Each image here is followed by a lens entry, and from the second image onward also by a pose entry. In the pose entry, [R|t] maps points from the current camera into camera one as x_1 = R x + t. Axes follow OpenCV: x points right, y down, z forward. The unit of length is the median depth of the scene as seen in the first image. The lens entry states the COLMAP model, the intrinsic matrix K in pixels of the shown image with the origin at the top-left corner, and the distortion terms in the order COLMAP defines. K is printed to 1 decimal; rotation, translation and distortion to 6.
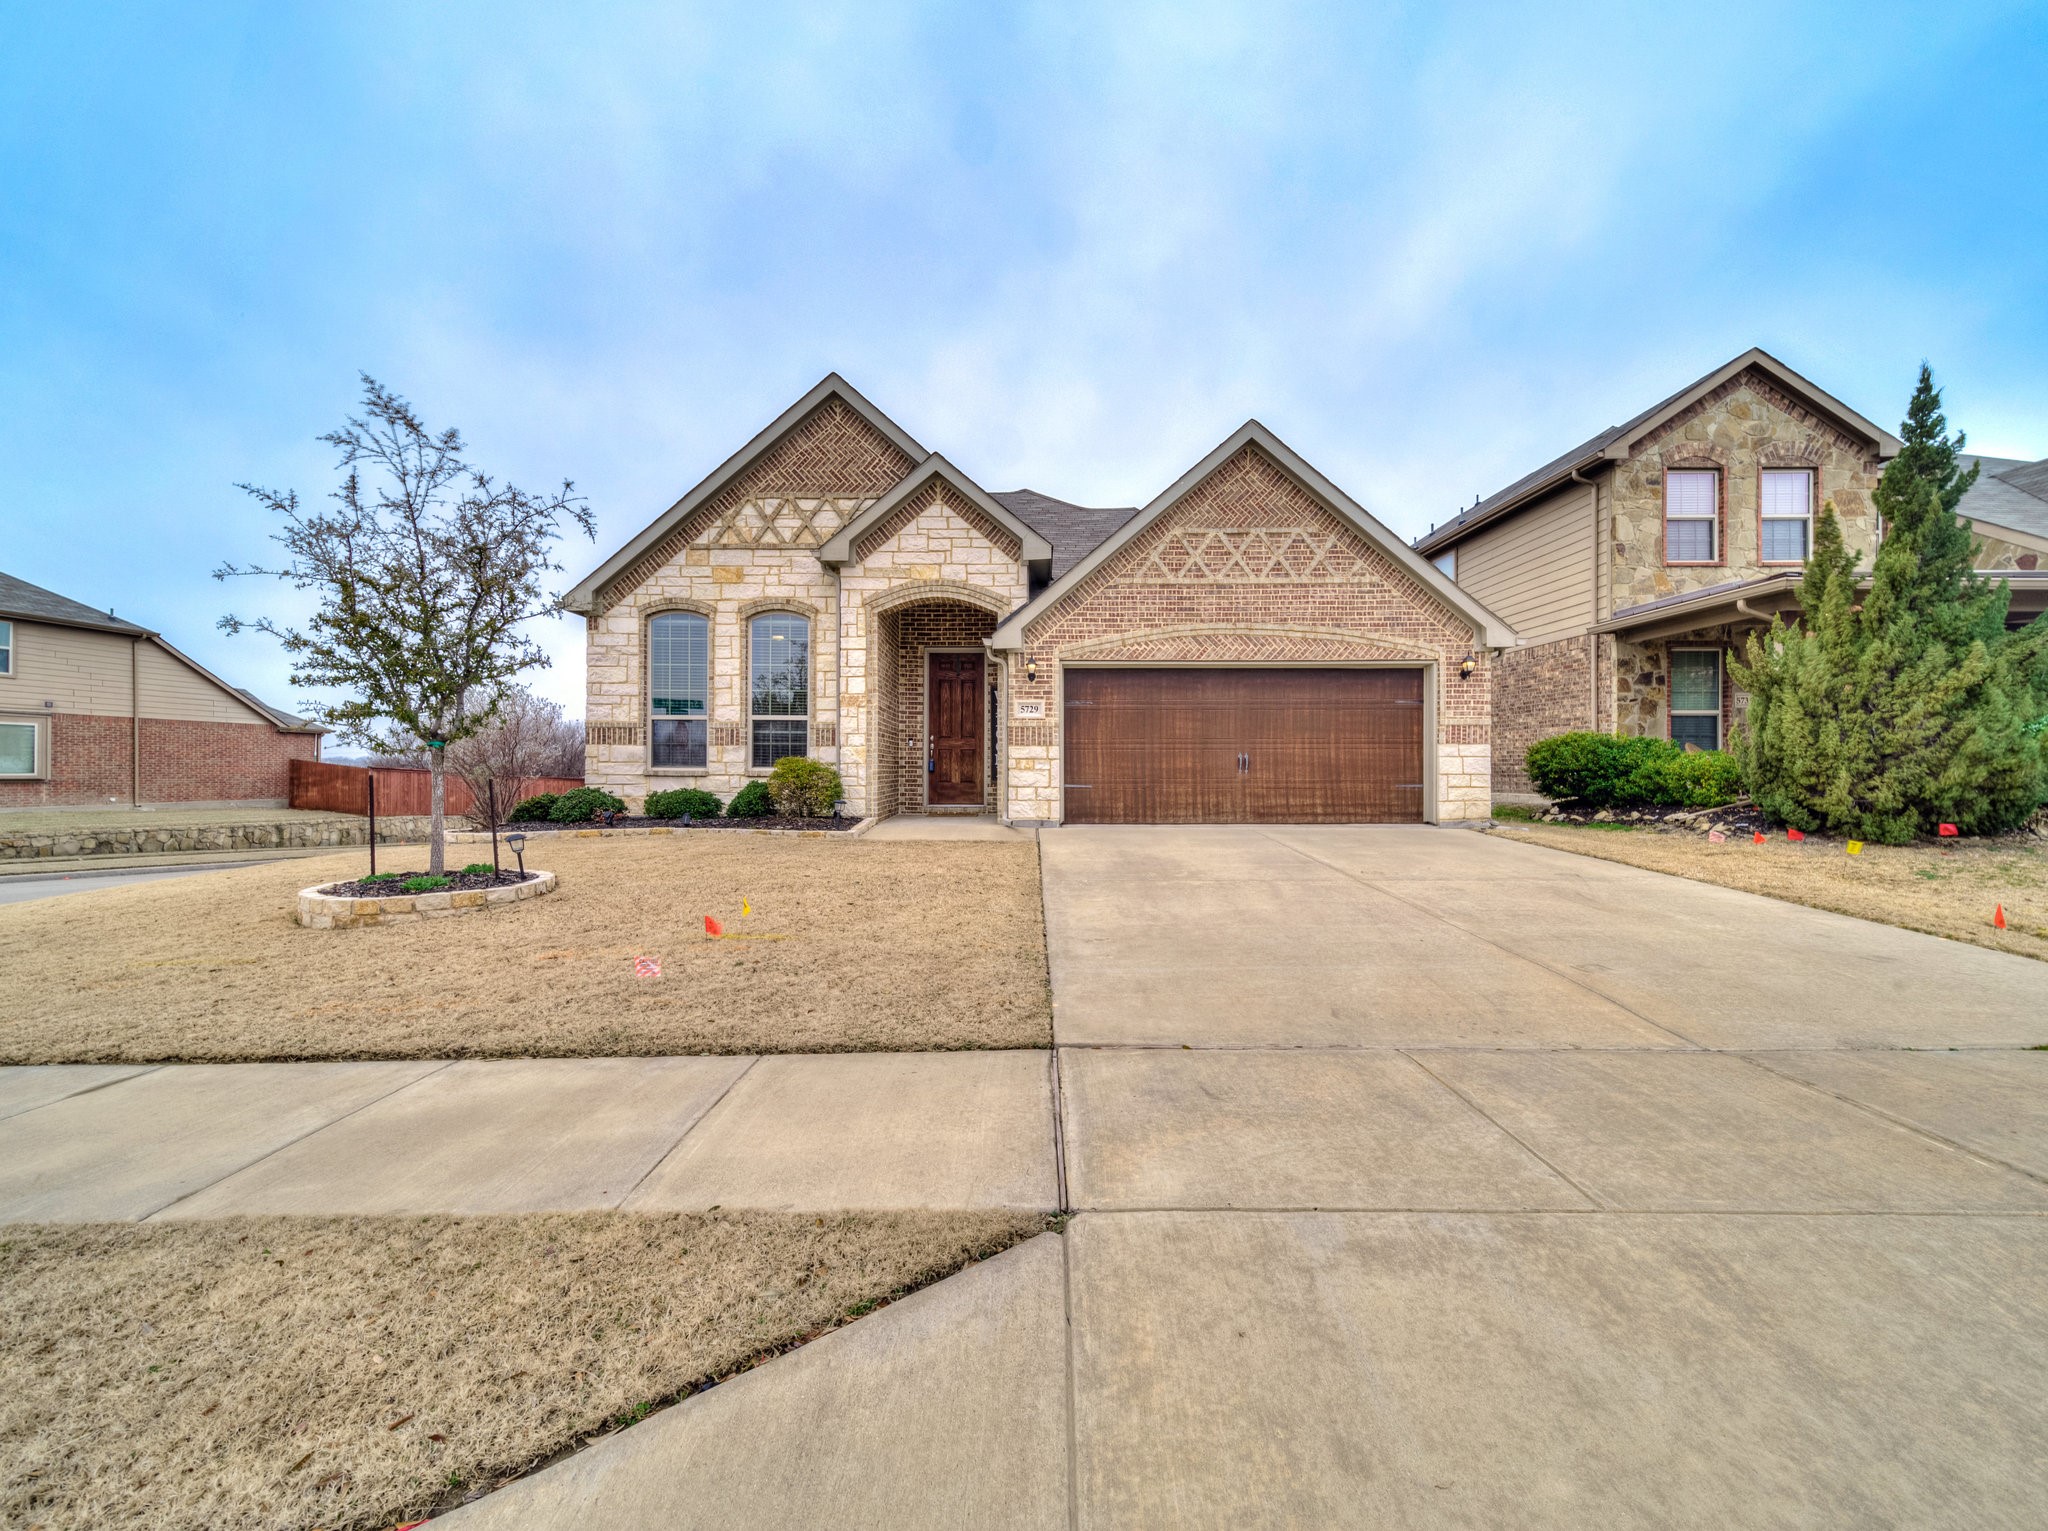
lens RADIAL K [[811.8, 0, 1043.4], [0, 811.8, 773.9], [0, 0, 1]] dist [0.015005, -0.002527]
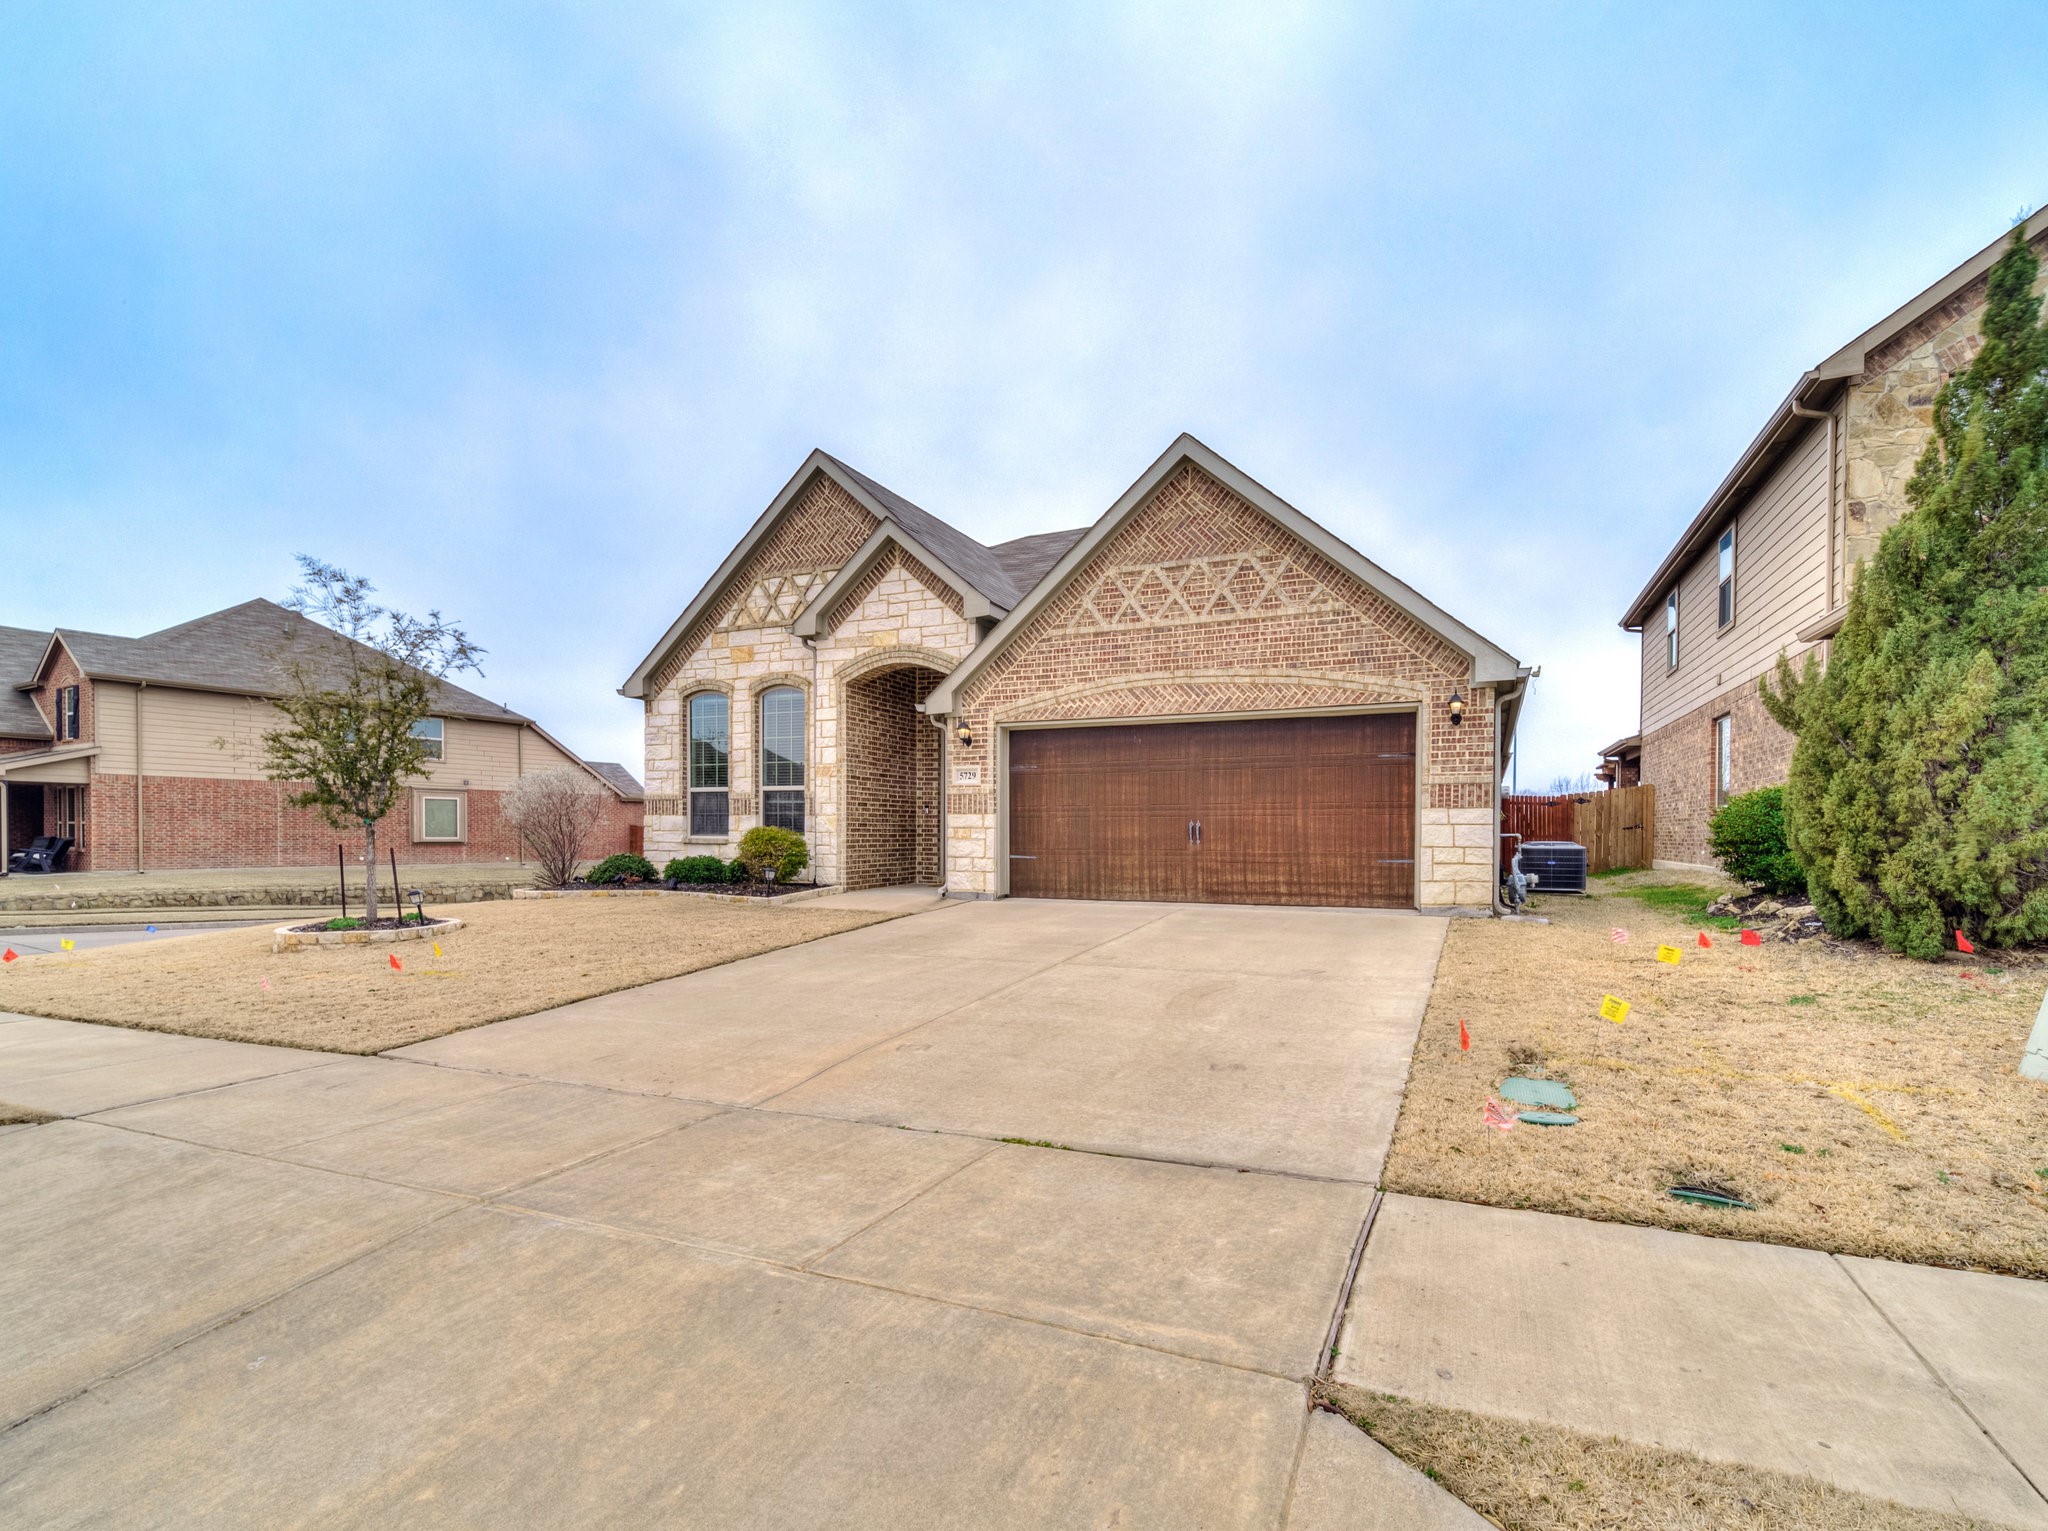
lens RADIAL K [[981.4, 0, 1089.4], [0, 981.4, 859.4], [0, 0, 1]] dist [0.001663, 0.001648]
pose [[0.917201, 0.012077, -0.398242, 0.560502], [-0.003480, 0.999745, 0.022303, -0.007517], [0.398409, -0.019071, 0.917009, 0.000099]]
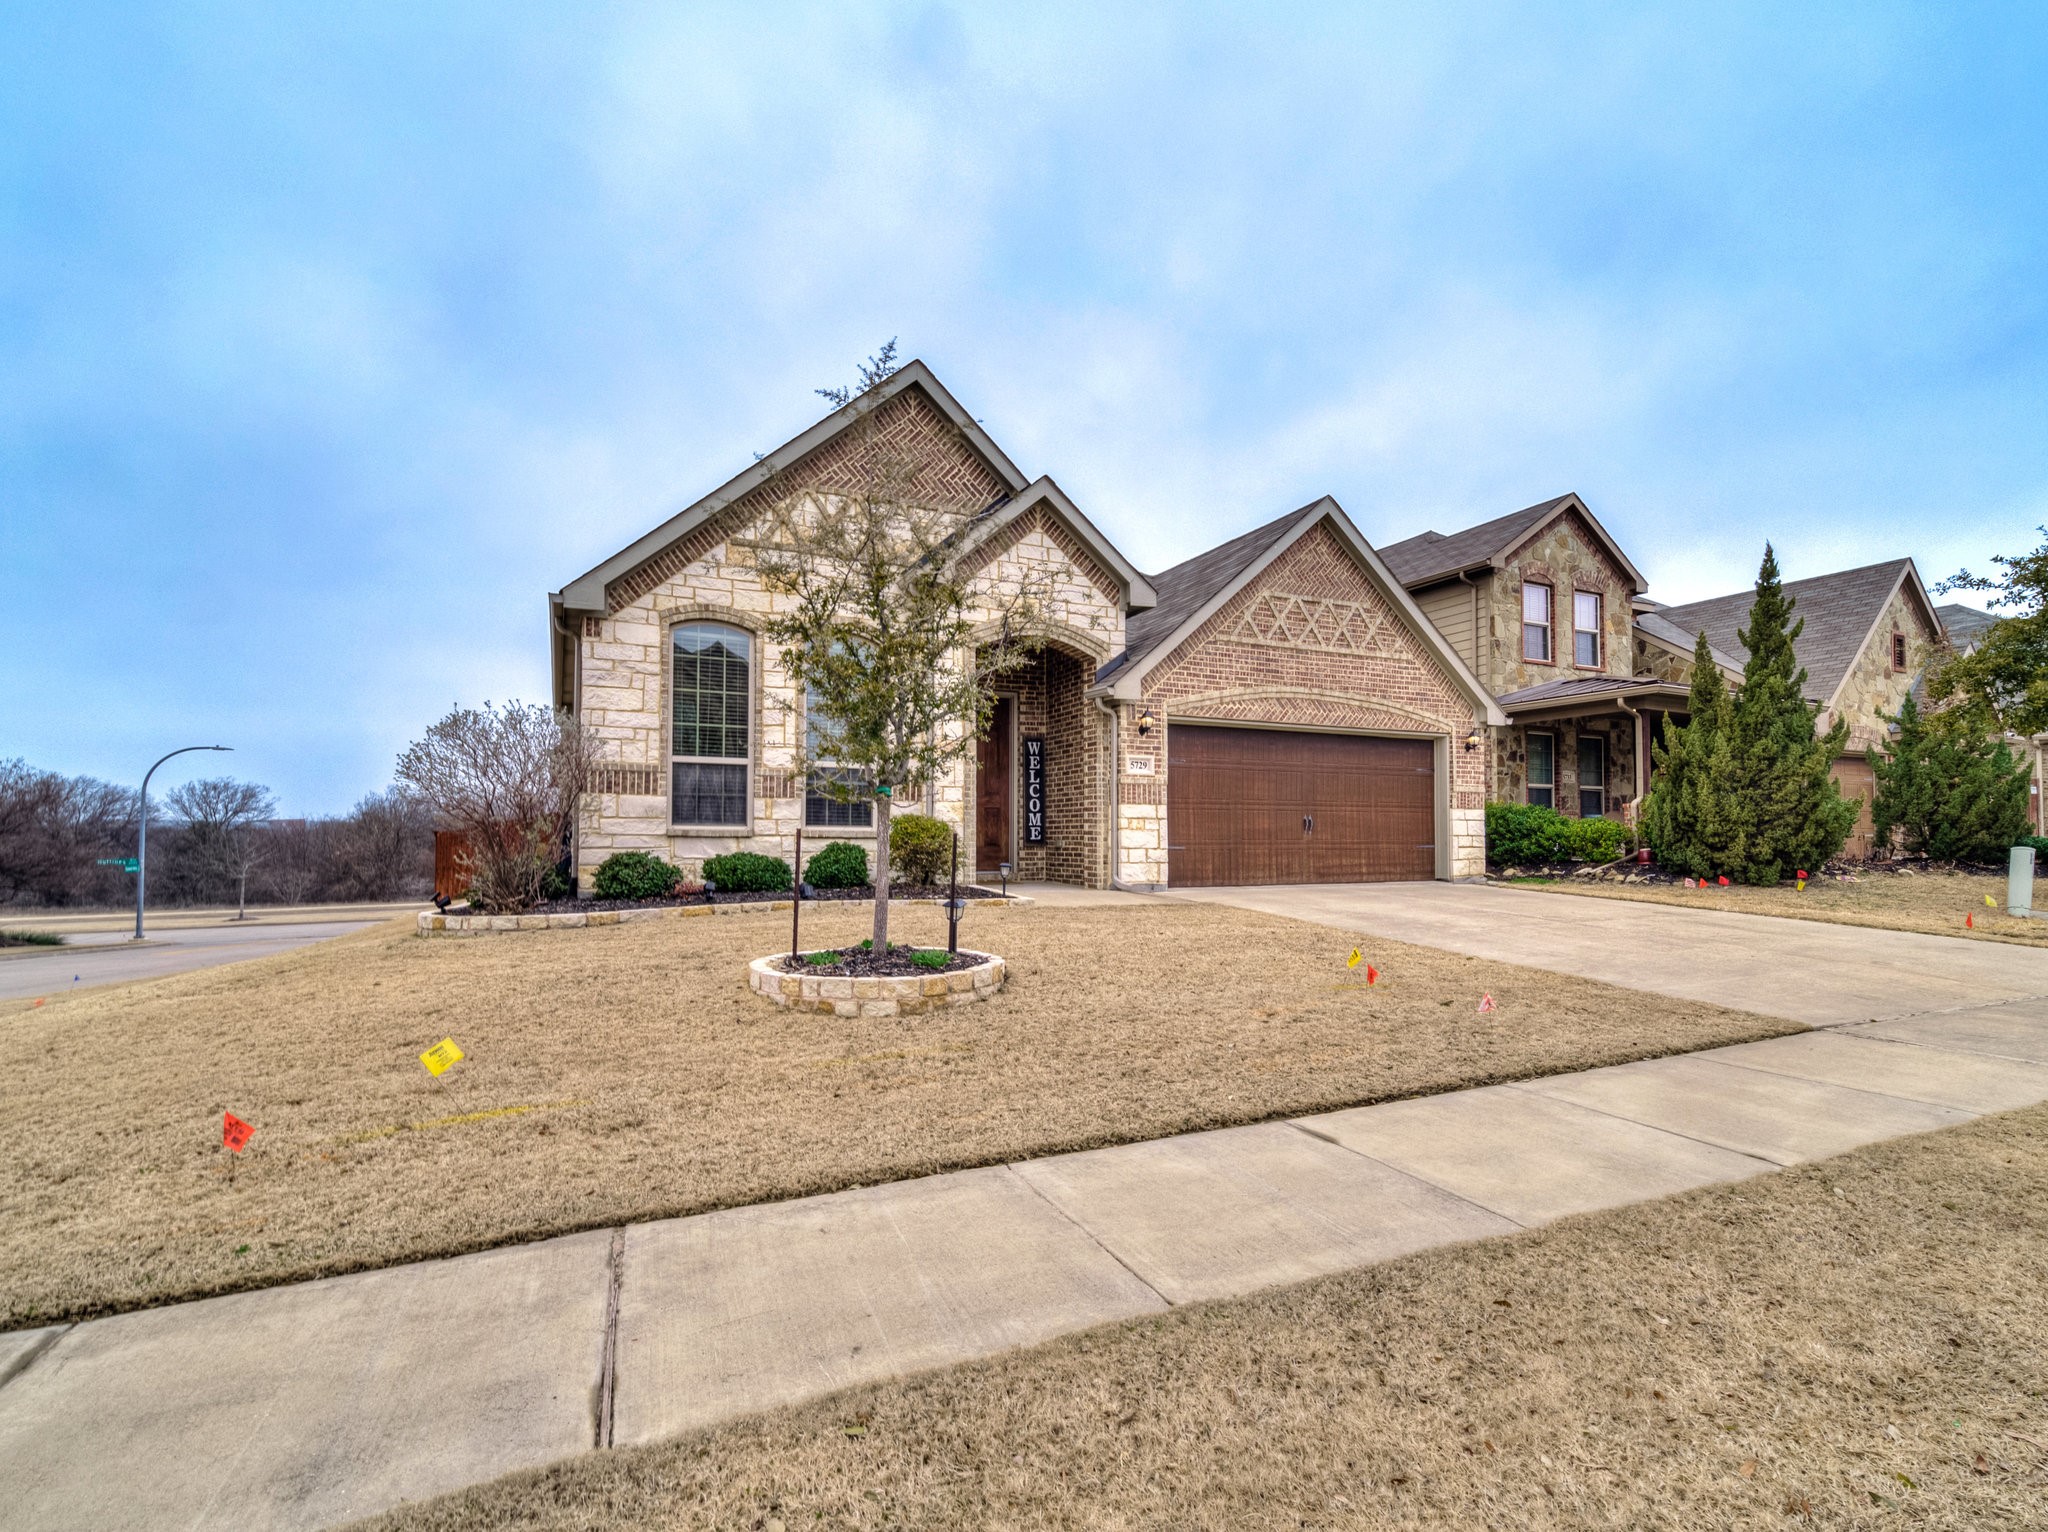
lens RADIAL K [[981.4, 0, 1058.5], [0, 981.4, 824.3], [0, 0, 1]] dist [0.001663, 0.001648]
pose [[0.897537, 0.007029, 0.440884, -0.583014], [0.001931, 0.999801, -0.019870, 0.010368], [-0.440935, 0.018685, 0.897344, 0.030118]]
